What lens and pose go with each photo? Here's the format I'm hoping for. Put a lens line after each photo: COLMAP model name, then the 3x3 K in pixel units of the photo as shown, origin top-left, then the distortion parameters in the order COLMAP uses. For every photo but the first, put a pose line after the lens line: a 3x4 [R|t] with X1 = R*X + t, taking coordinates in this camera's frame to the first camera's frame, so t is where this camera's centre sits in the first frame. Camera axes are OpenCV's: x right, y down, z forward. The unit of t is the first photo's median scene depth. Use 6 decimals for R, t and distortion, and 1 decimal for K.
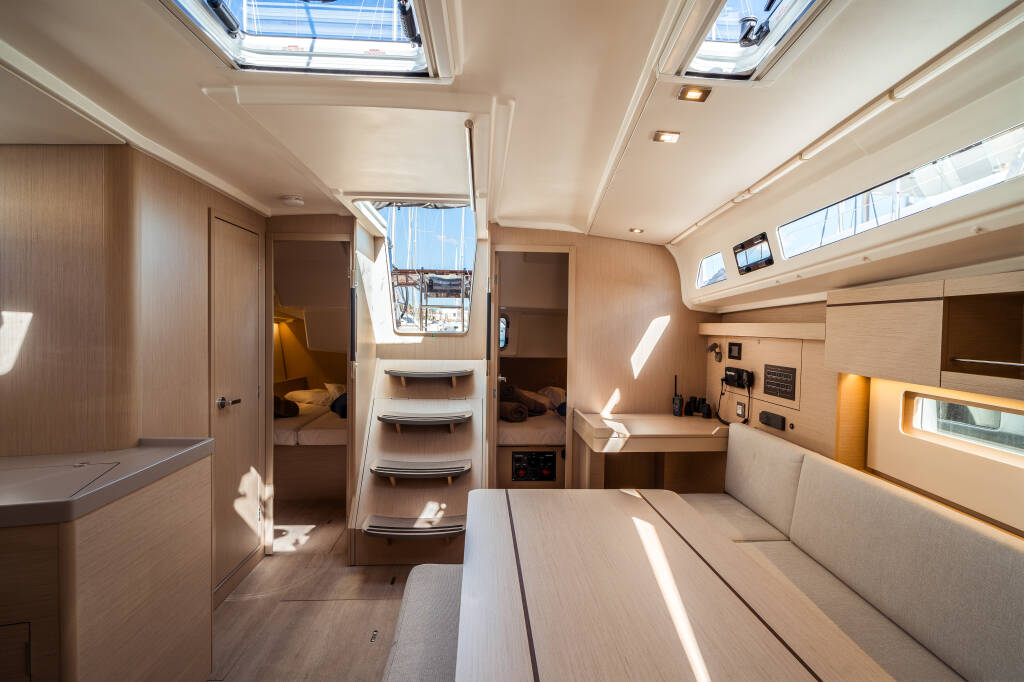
lens RADIAL K [[529.5, 0, 510.5], [0, 529.5, 343.4], [0, 0, 1]] dist [-0.001669, -0.000296]
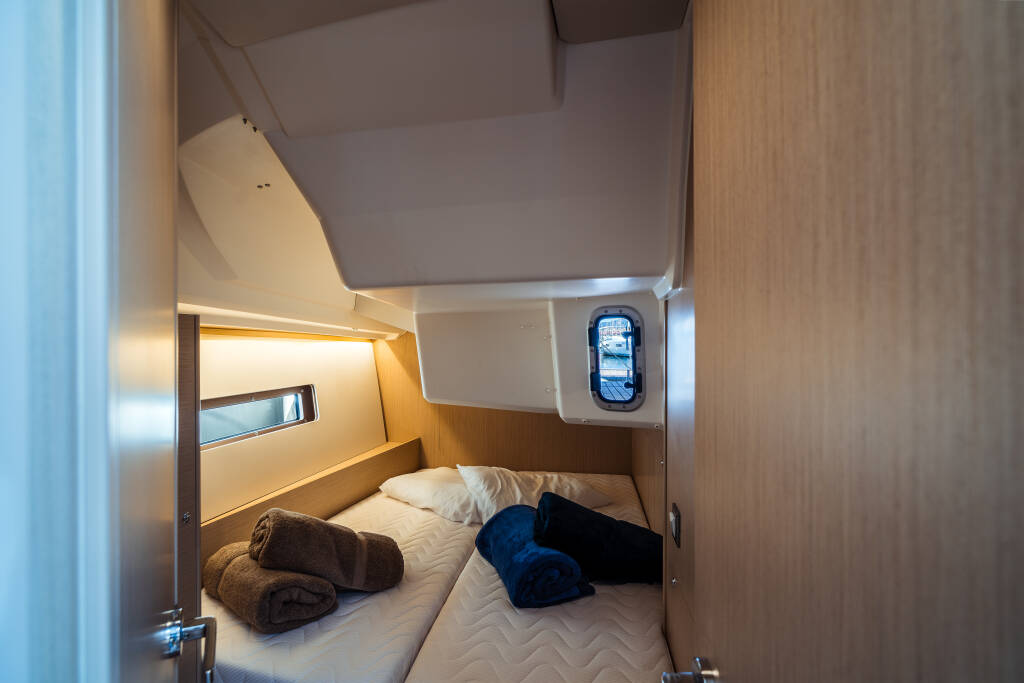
lens RADIAL K [[529.5, 0, 512.6], [0, 529.5, 343.7], [0, 0, 1]] dist [-0.001669, -0.000296]
pose [[0.980182, -0.019315, -0.197153, -0.193840], [0.013087, 0.999375, -0.032846, -0.016662], [0.197664, 0.029615, 0.979822, 0.506956]]
